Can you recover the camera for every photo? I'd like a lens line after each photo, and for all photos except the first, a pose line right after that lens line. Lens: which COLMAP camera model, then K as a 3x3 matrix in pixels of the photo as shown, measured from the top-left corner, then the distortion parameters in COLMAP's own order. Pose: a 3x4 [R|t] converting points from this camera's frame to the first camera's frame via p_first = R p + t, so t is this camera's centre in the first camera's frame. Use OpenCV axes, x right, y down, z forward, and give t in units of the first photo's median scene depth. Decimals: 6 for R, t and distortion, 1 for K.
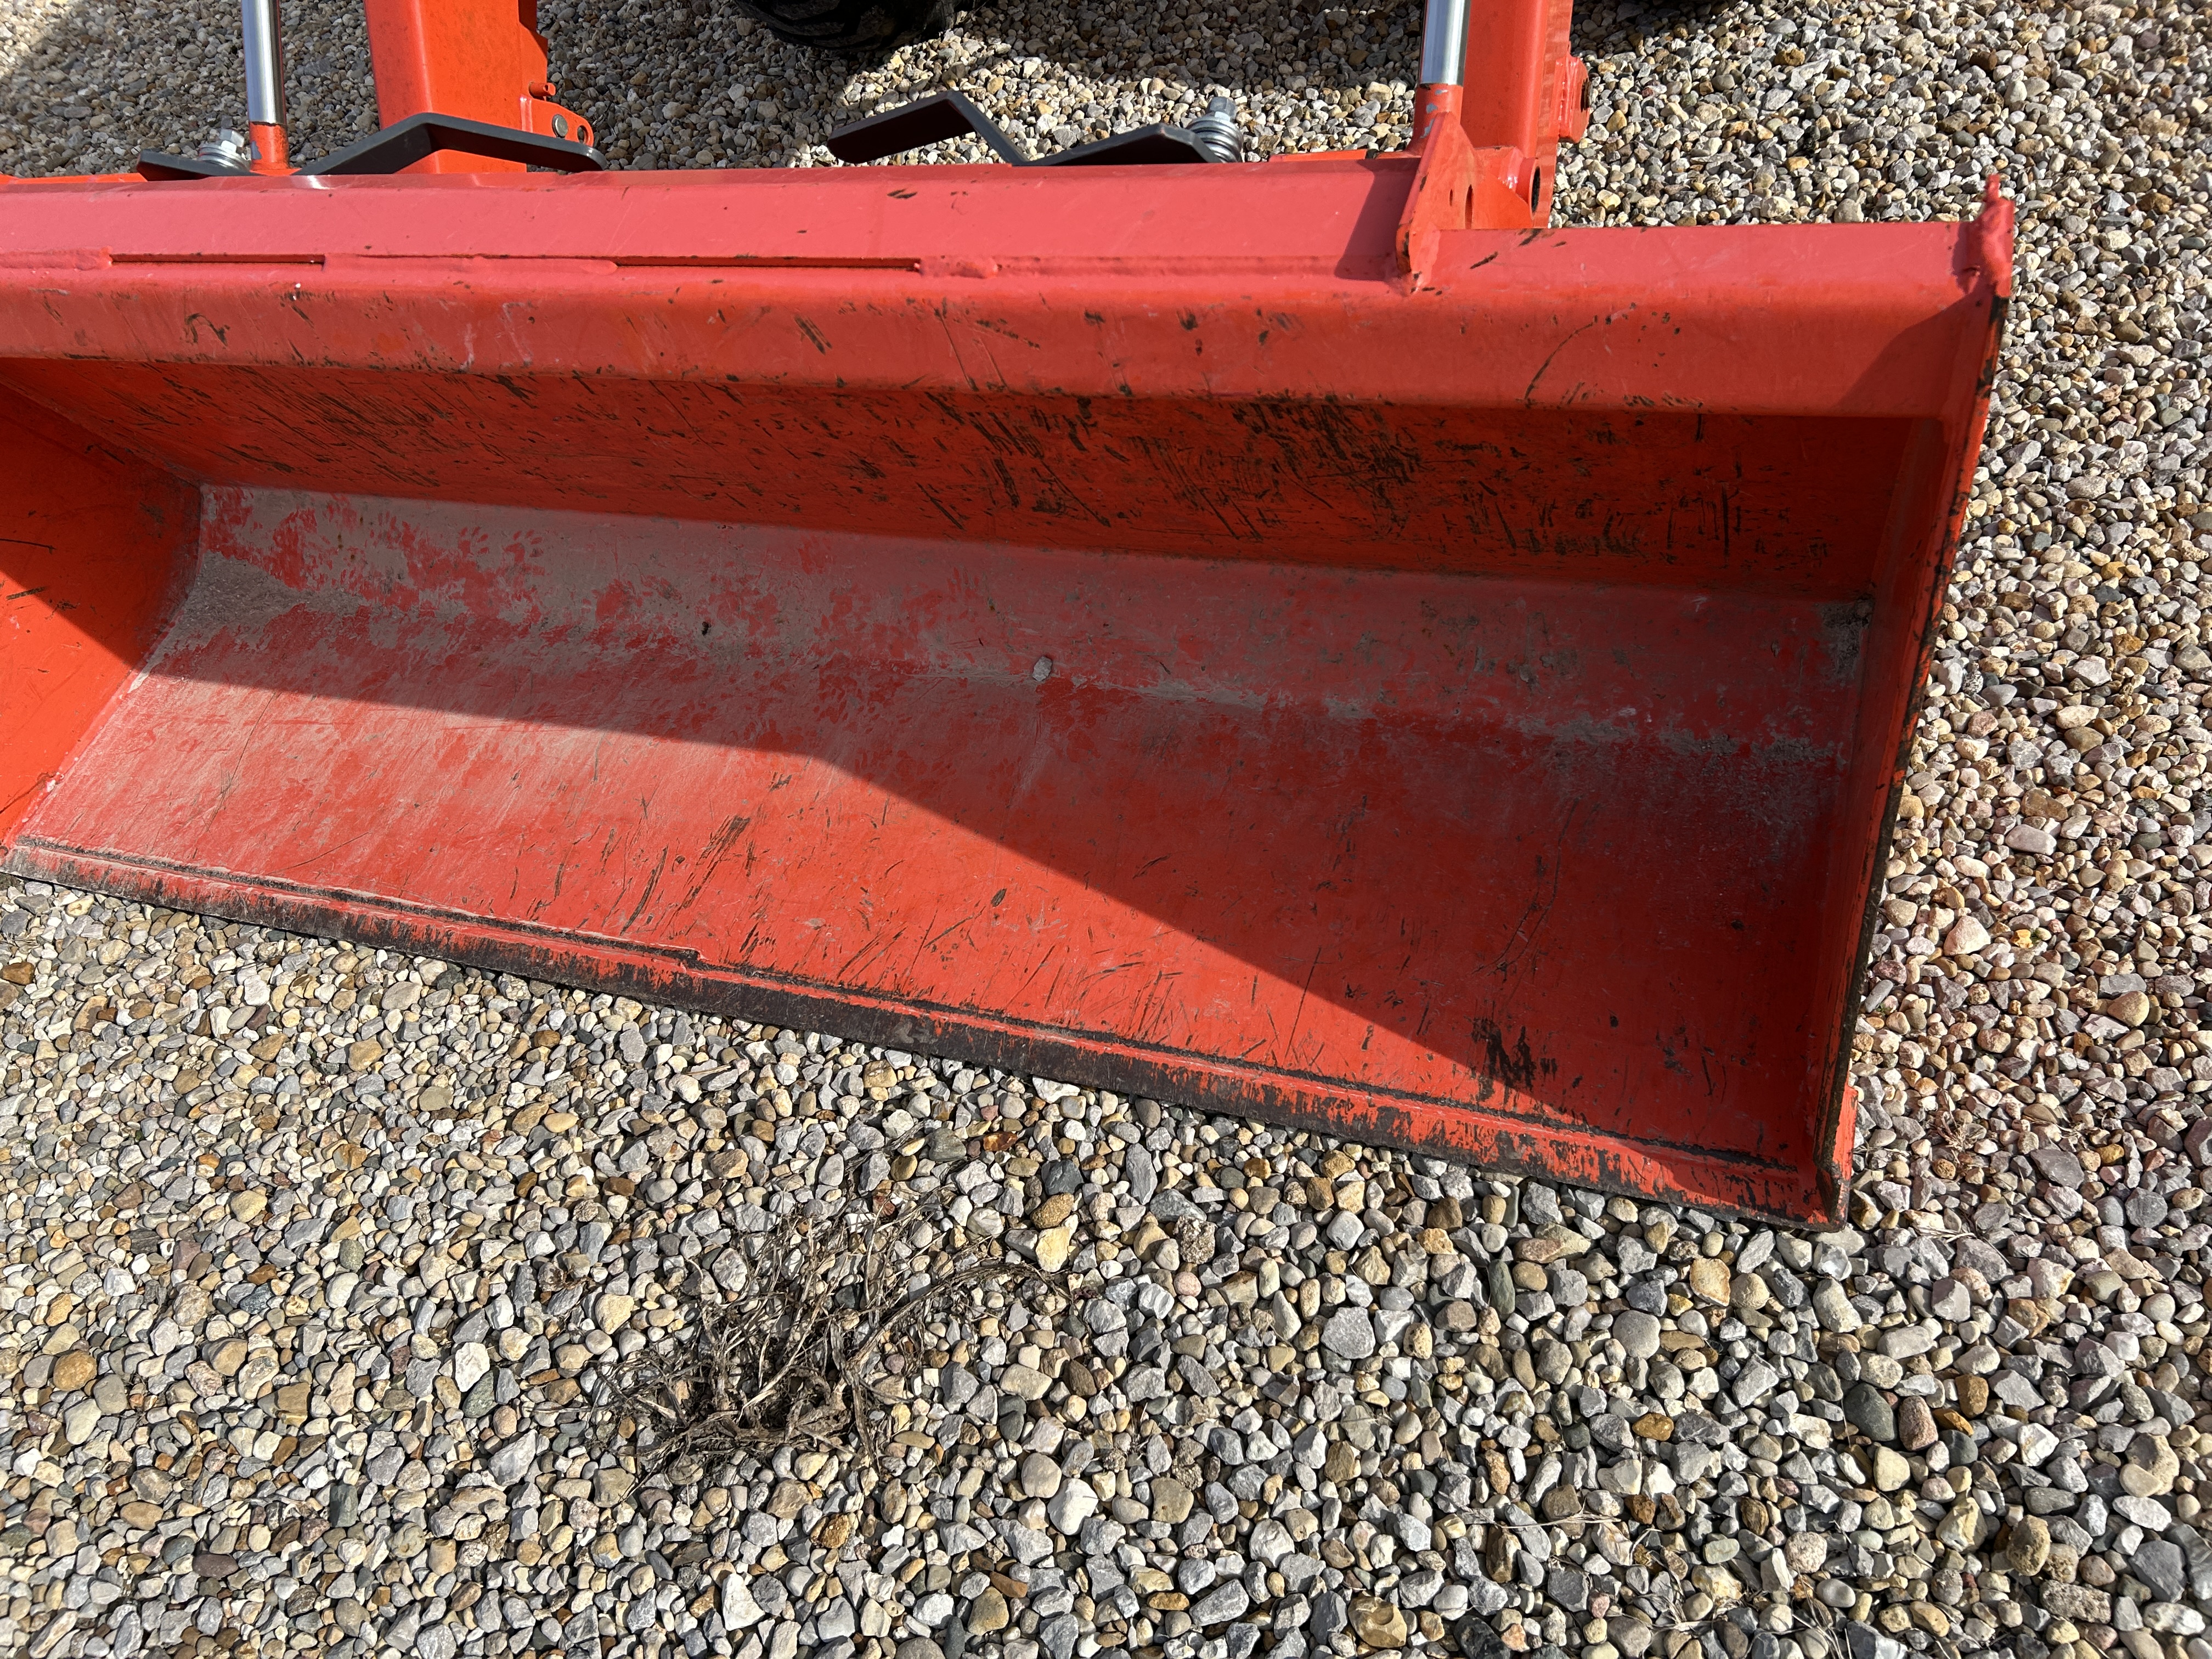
lens RADIAL K [[1668.5, 0, 1106.0], [0, 1668.5, 829.5], [0, 0, 1]] dist [0.054063, -0.061322]
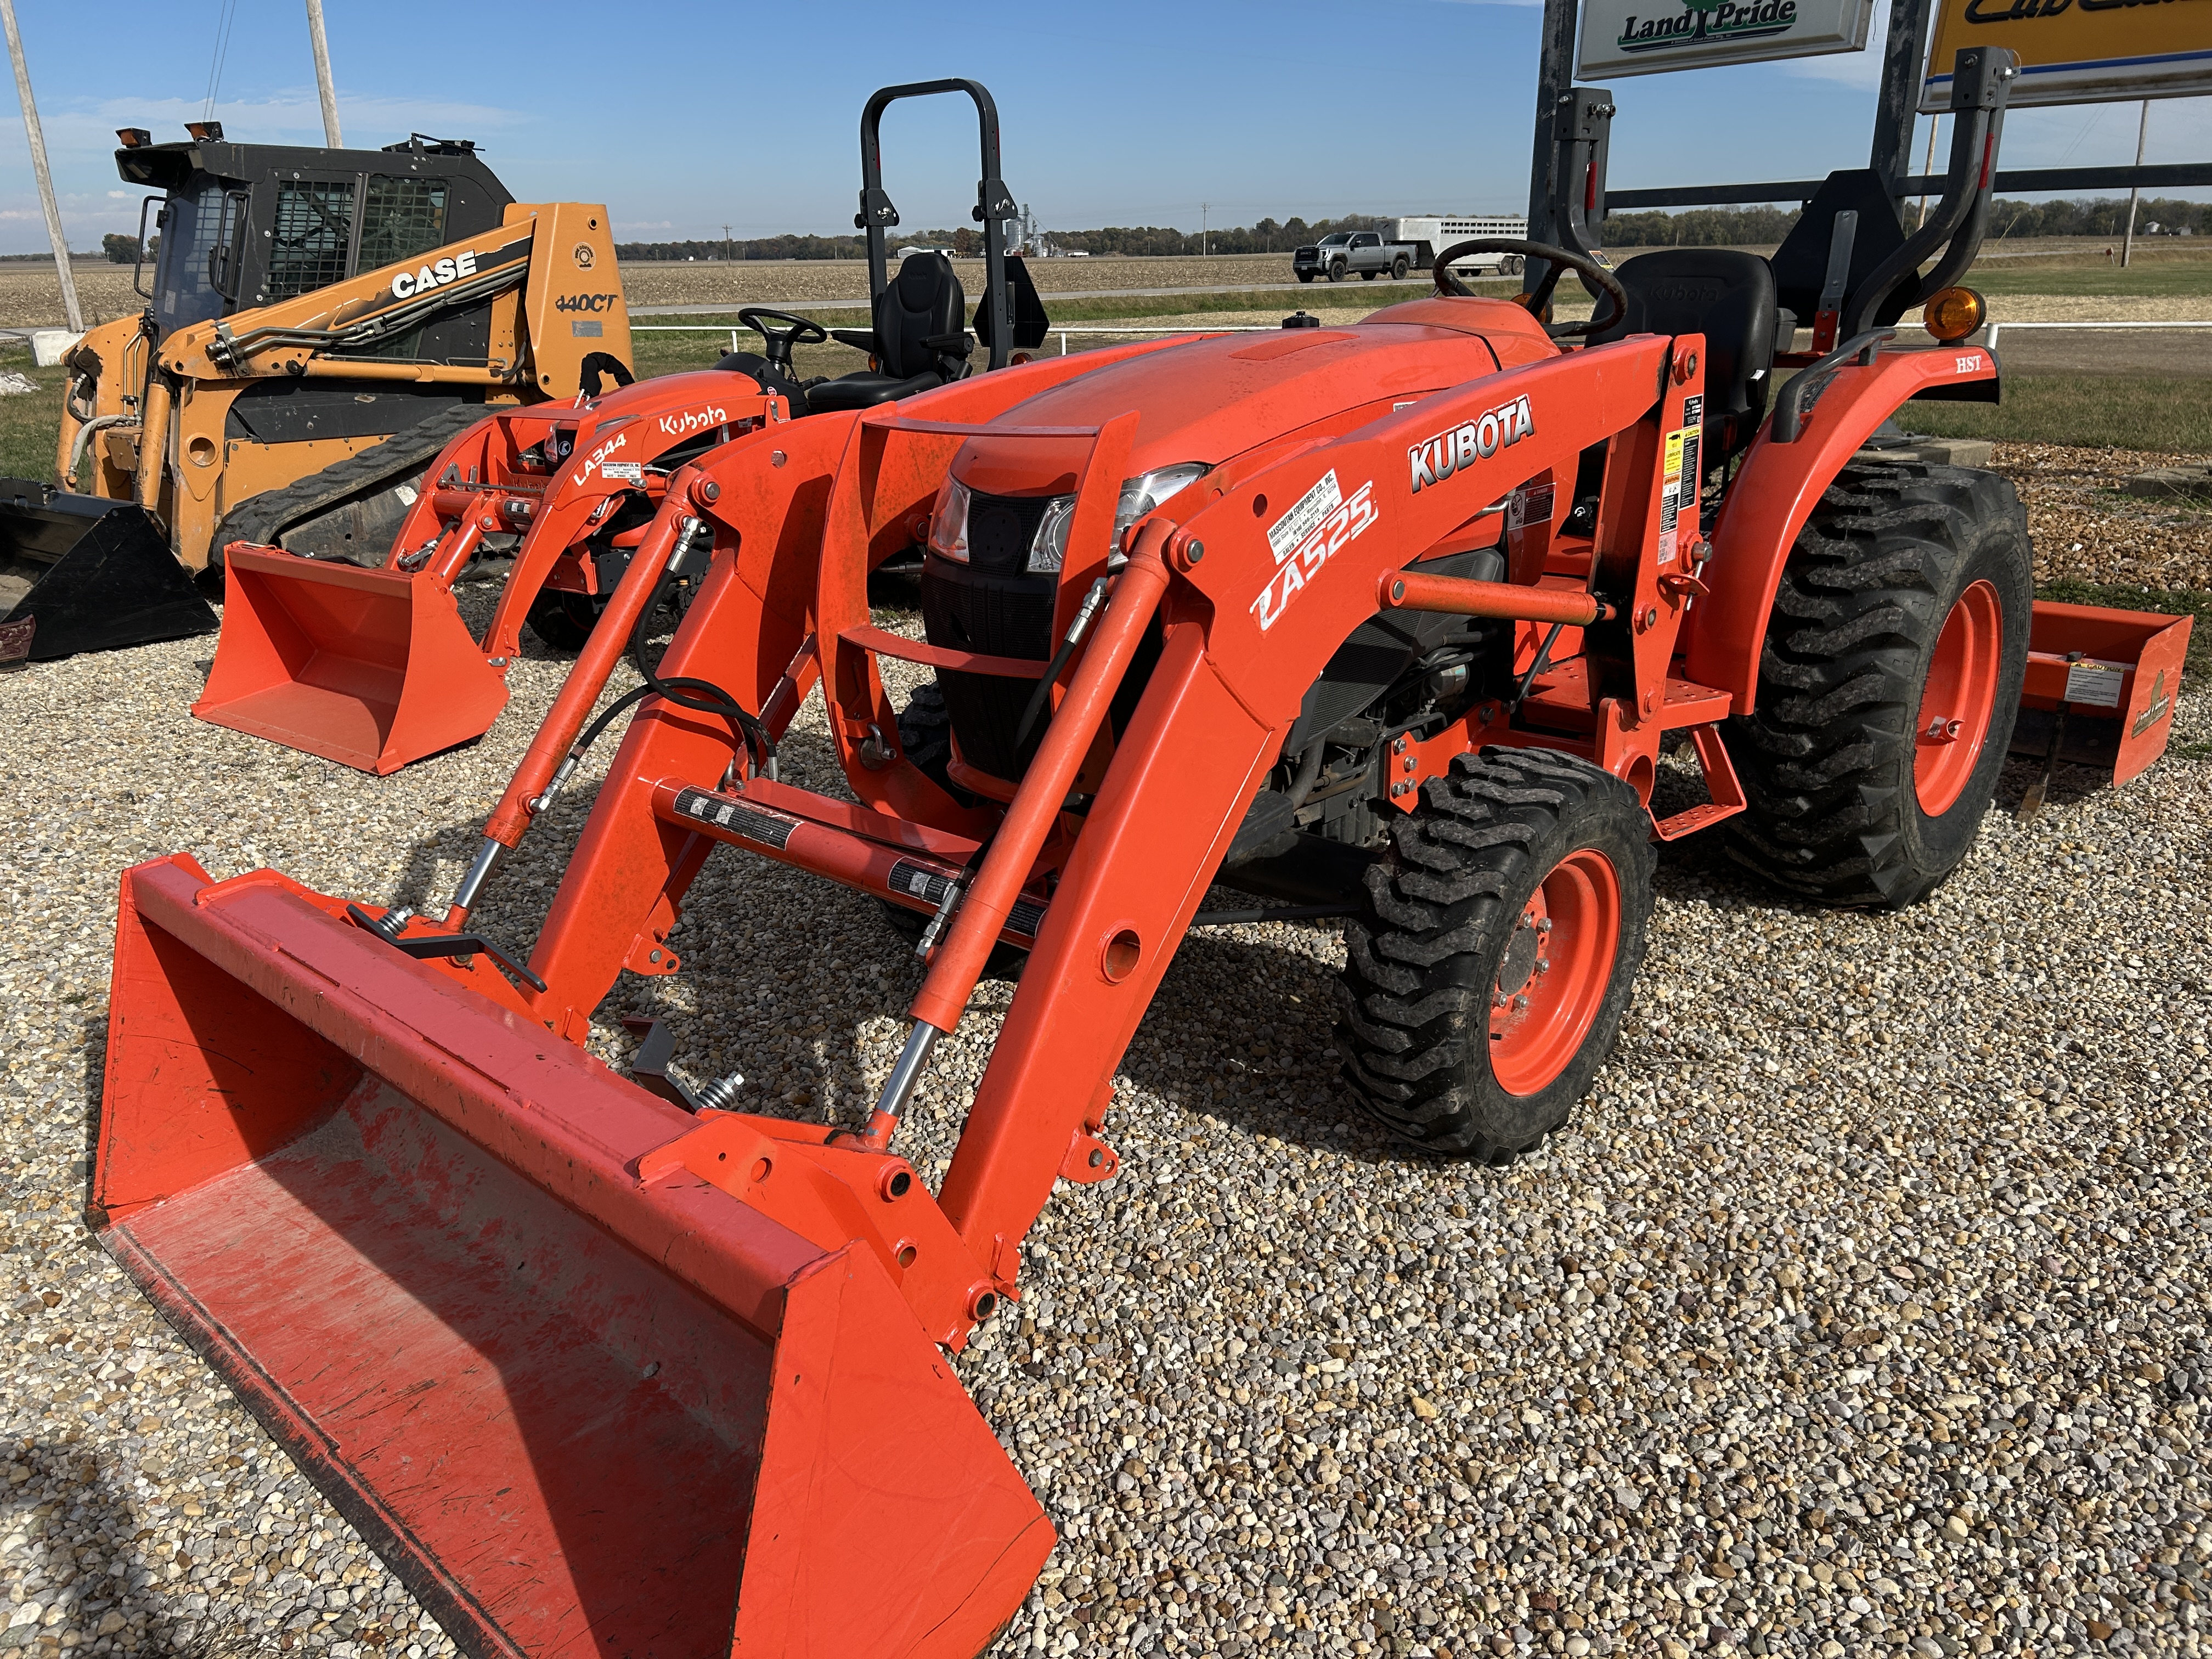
lens RADIAL K [[1668.5, 0, 1106.0], [0, 1668.5, 829.5], [0, 0, 1]] dist [0.054063, -0.061322]
pose [[0.893424, 0.301660, -0.332858, 0.681717], [-0.424116, 0.810648, -0.403702, -0.055189], [0.148050, 0.501848, 0.852191, -0.460187]]
